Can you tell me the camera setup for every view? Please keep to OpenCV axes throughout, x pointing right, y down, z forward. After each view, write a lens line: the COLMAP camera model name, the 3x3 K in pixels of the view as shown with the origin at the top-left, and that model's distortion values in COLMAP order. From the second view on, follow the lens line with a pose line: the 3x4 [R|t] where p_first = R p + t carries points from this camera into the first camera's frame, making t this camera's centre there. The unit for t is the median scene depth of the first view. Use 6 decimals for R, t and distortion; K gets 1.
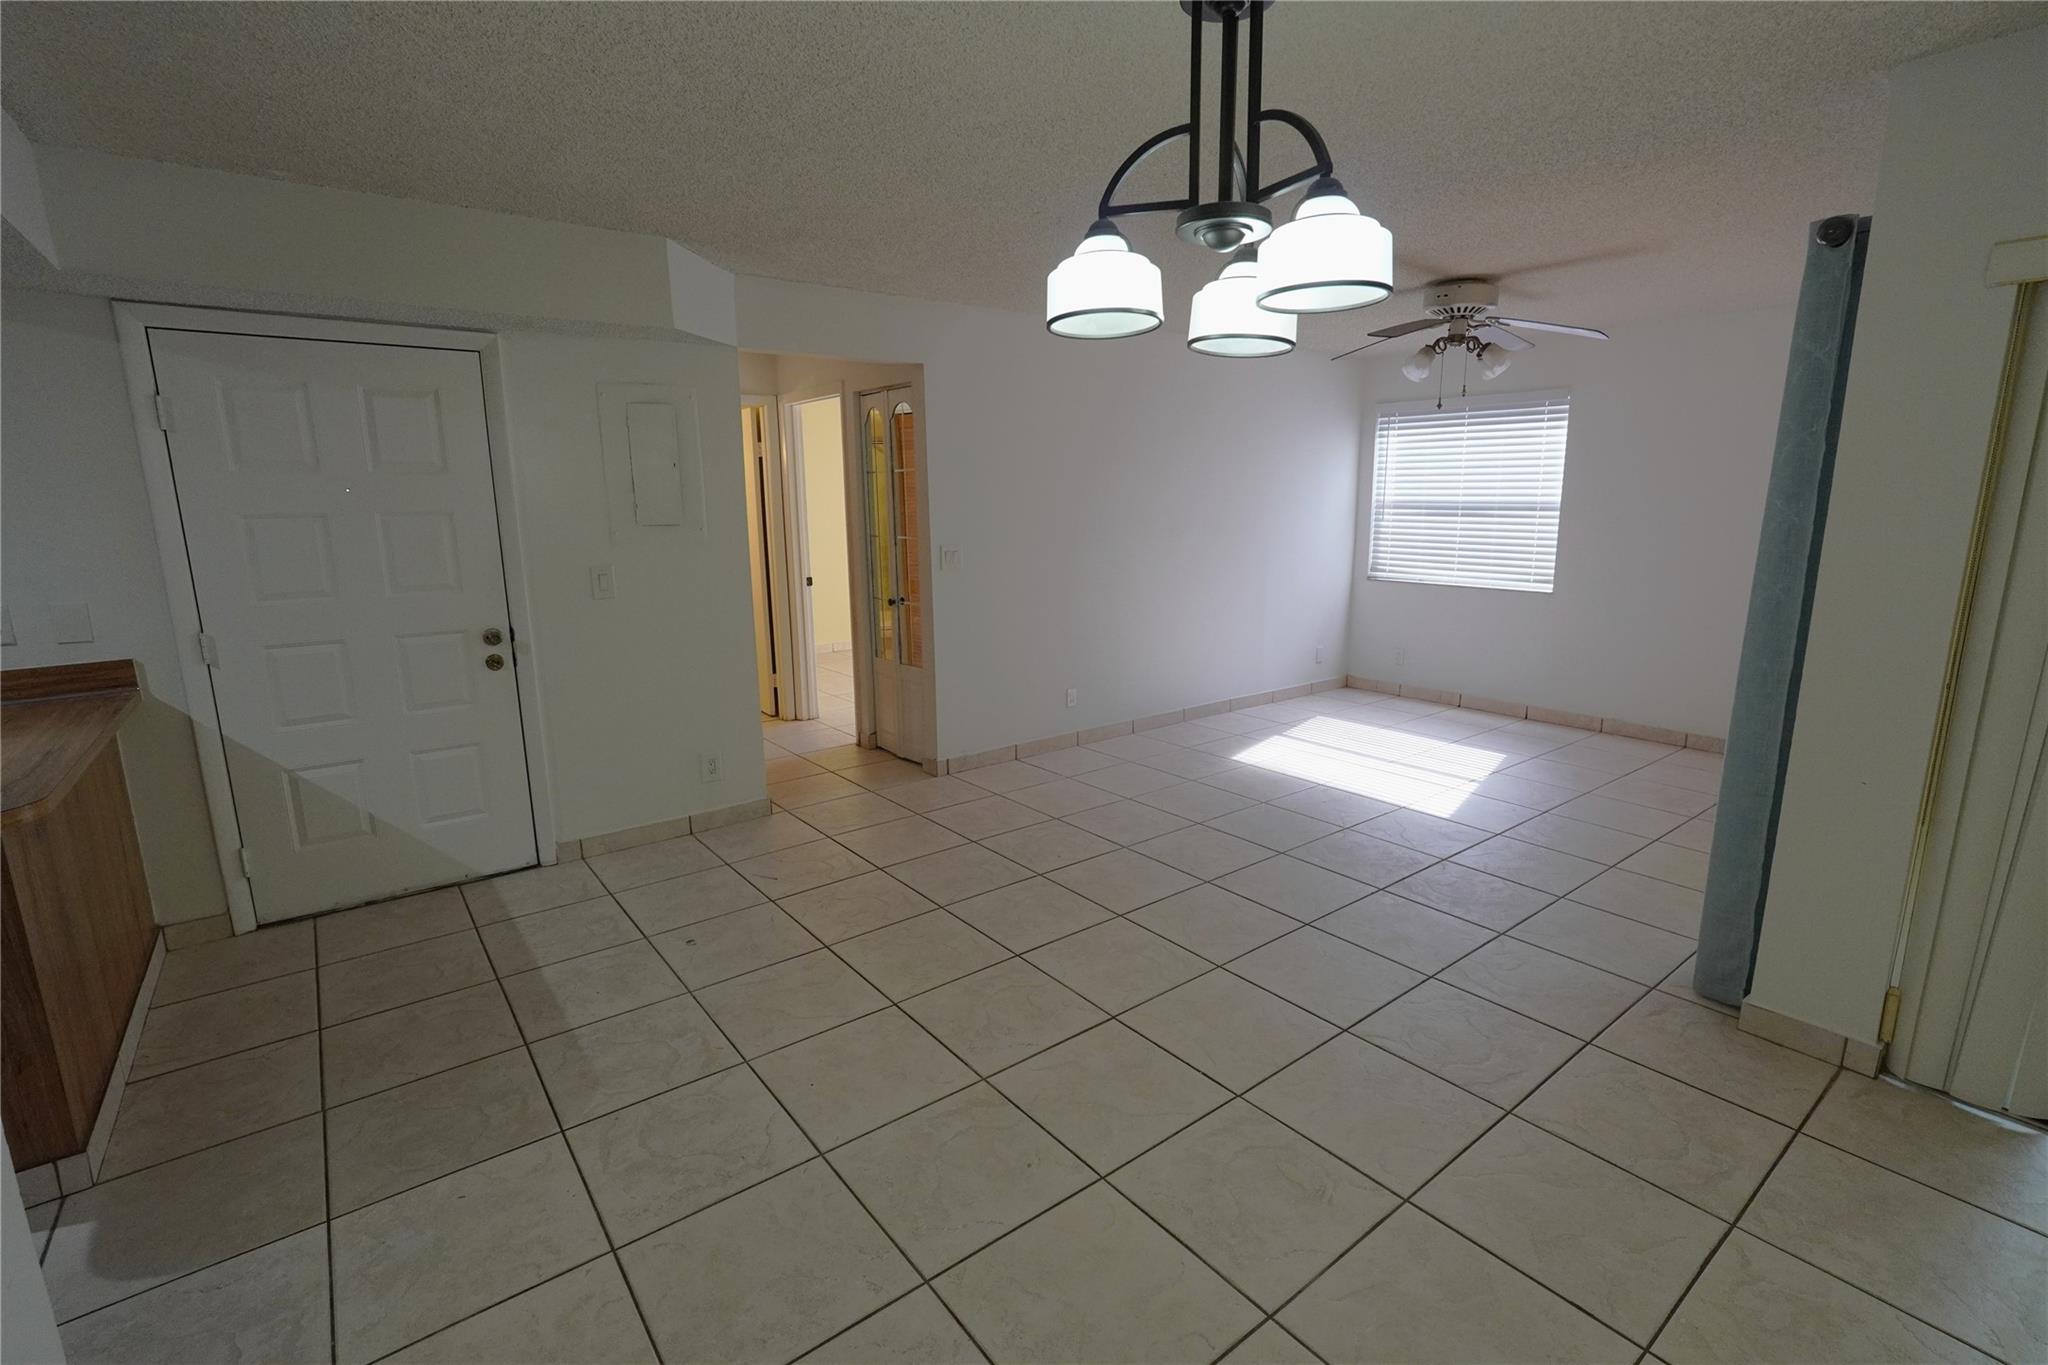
lens RADIAL K [[934.0, 0, 1027.2], [0, 934.0, 684.1], [0, 0, 1]] dist [-0.026646, 0.011971]
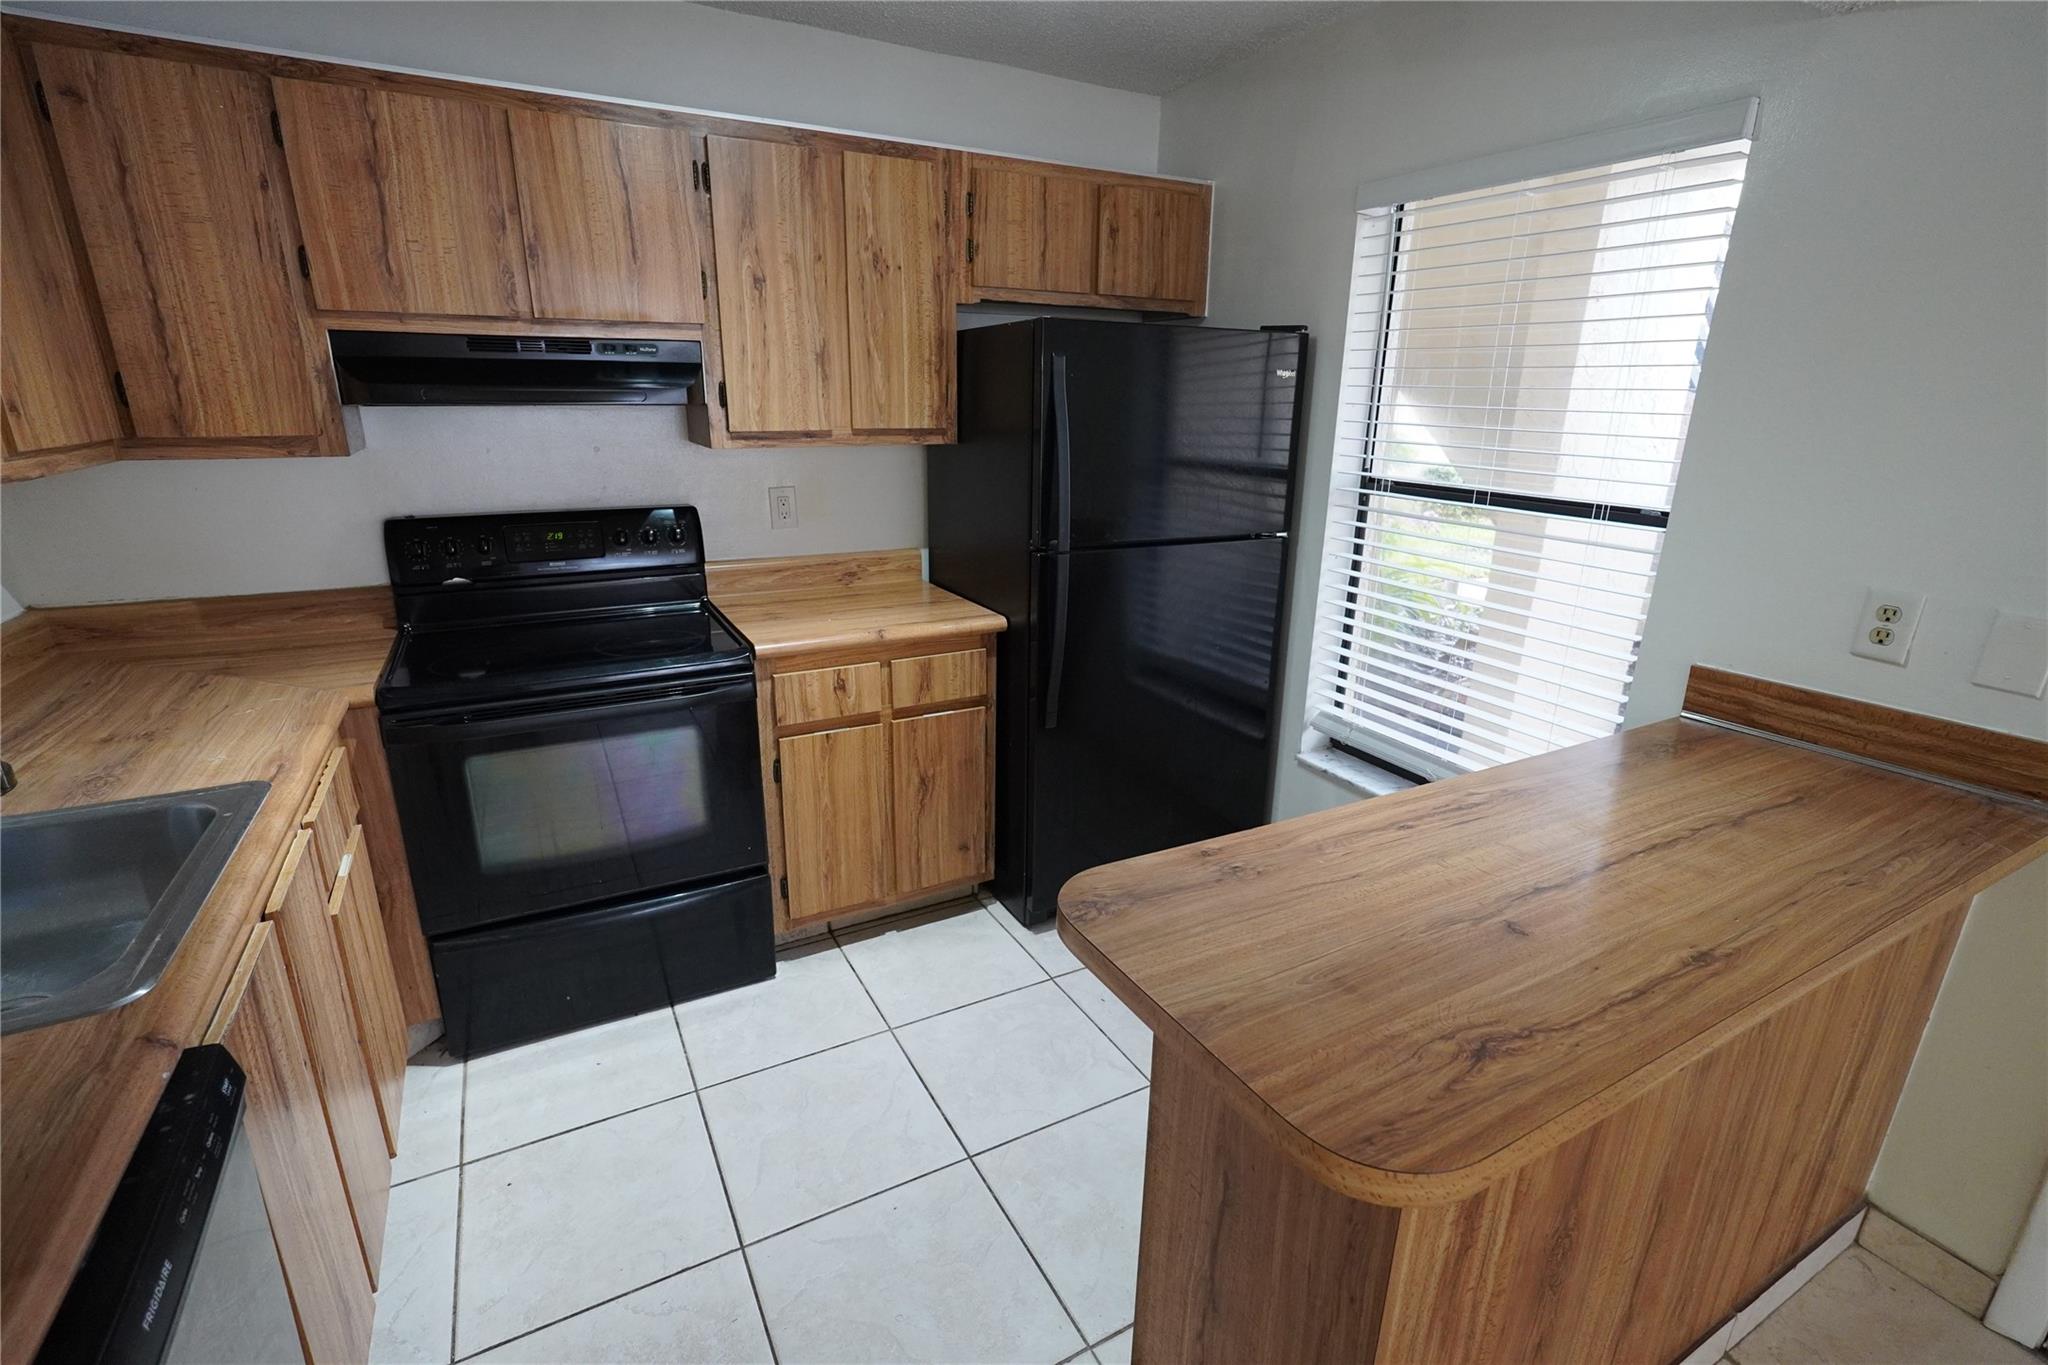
lens RADIAL K [[934.0, 0, 1027.2], [0, 934.0, 684.1], [0, 0, 1]] dist [-0.026646, 0.011971]
pose [[-0.158997, 0.303518, -0.939466, -0.427638], [-0.211558, 0.918993, 0.332708, -0.091686], [0.964346, 0.251651, -0.081905, 0.470514]]
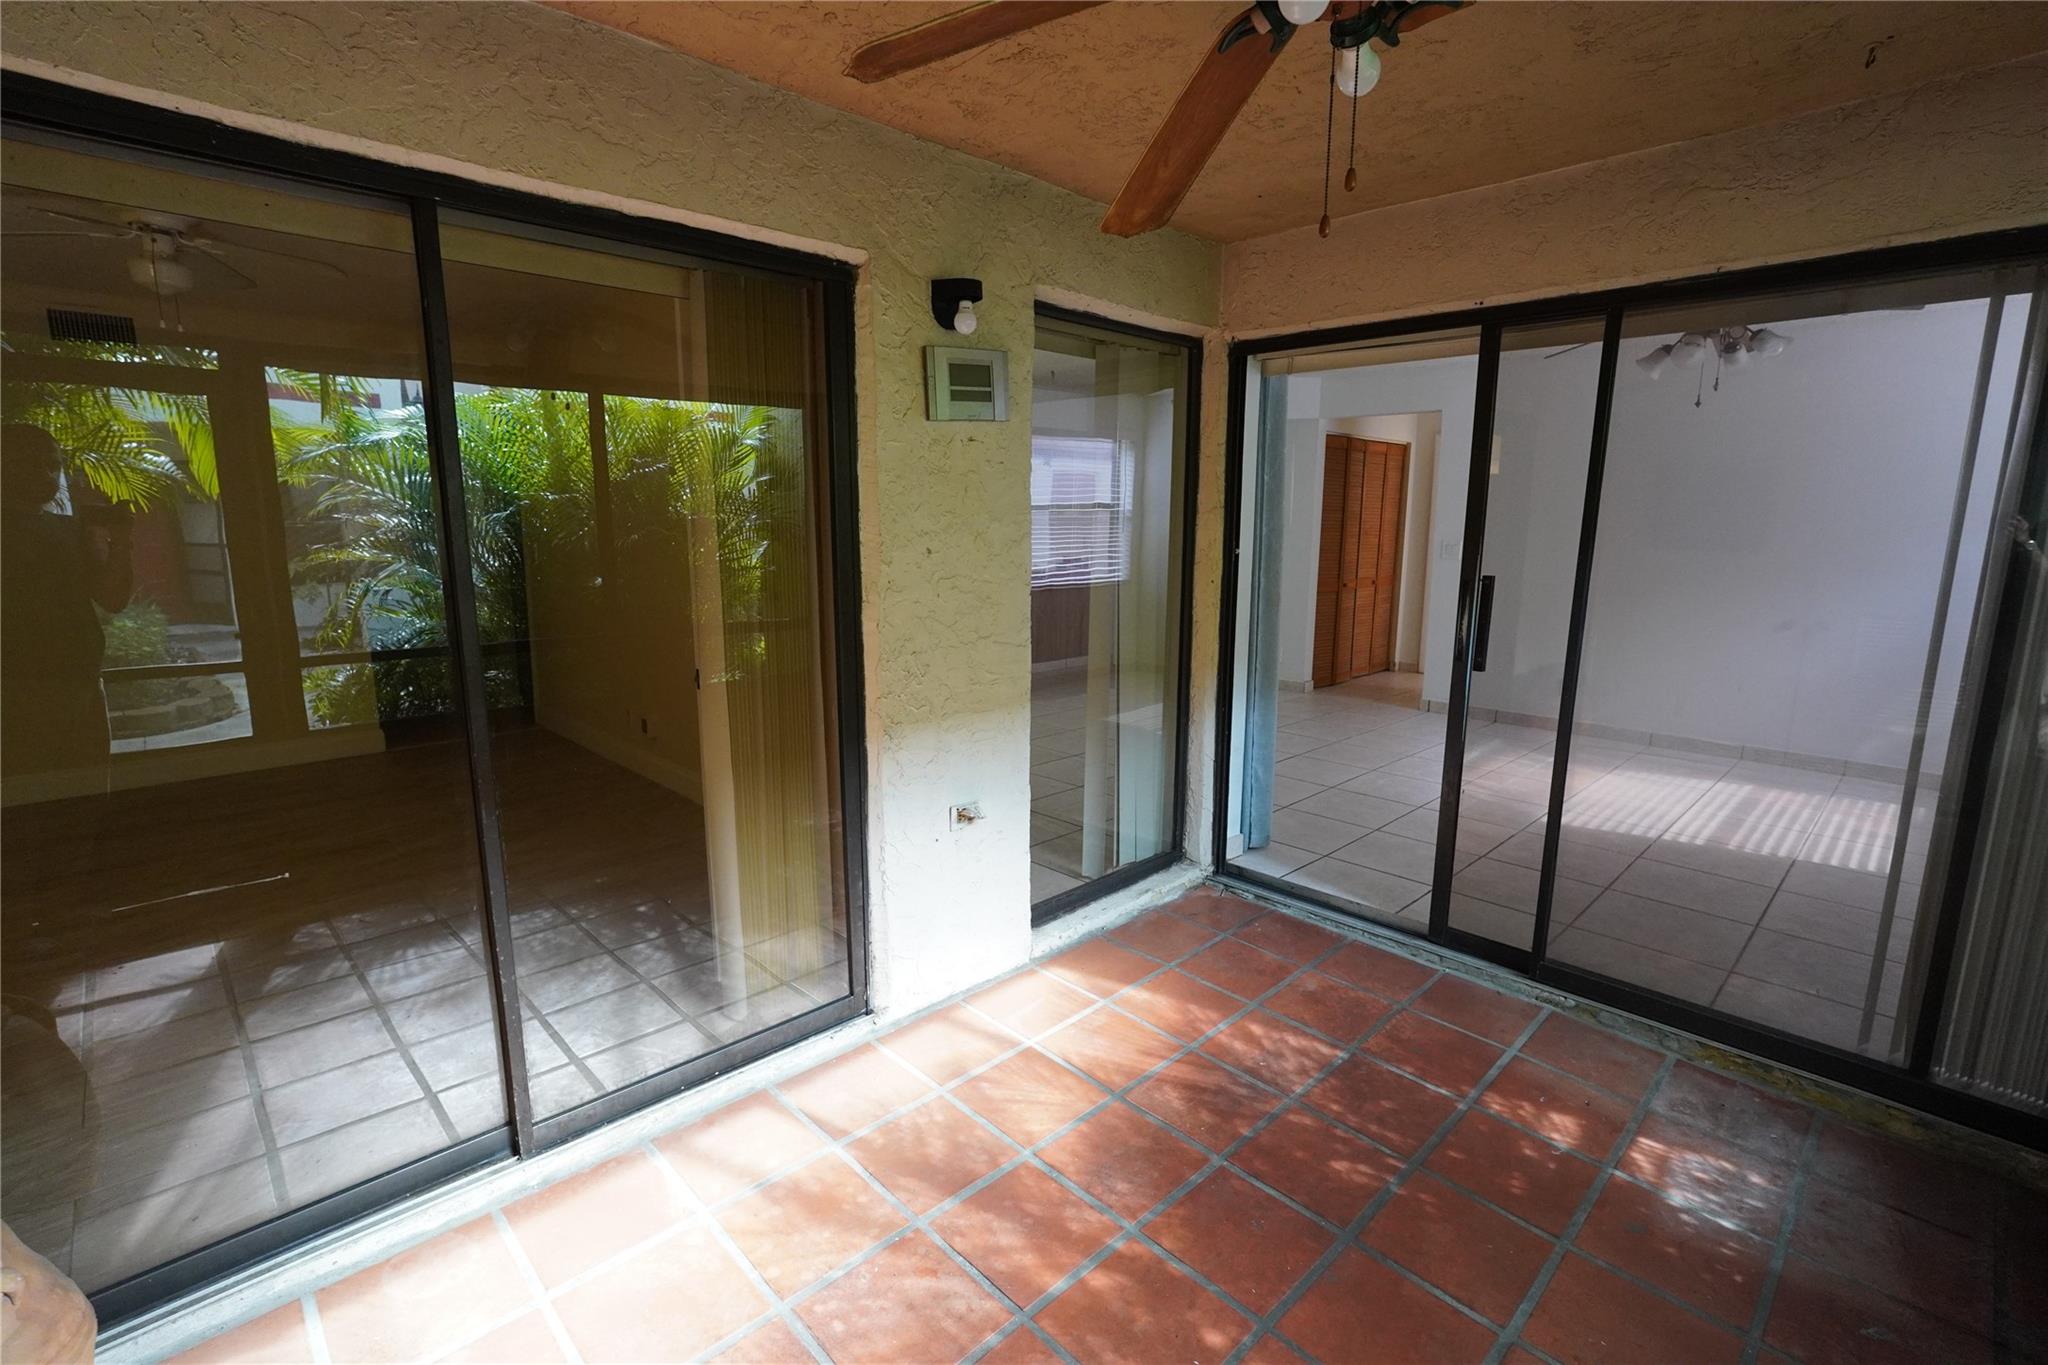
lens RADIAL K [[934.0, 0, 1027.2], [0, 934.0, 684.1], [0, 0, 1]] dist [-0.026646, 0.011971]
pose [[0.112866, 0.184567, -0.976318, 1.787995], [-0.205747, 0.965641, 0.158763, -0.054731], [0.972075, 0.182956, 0.146963, 0.365660]]
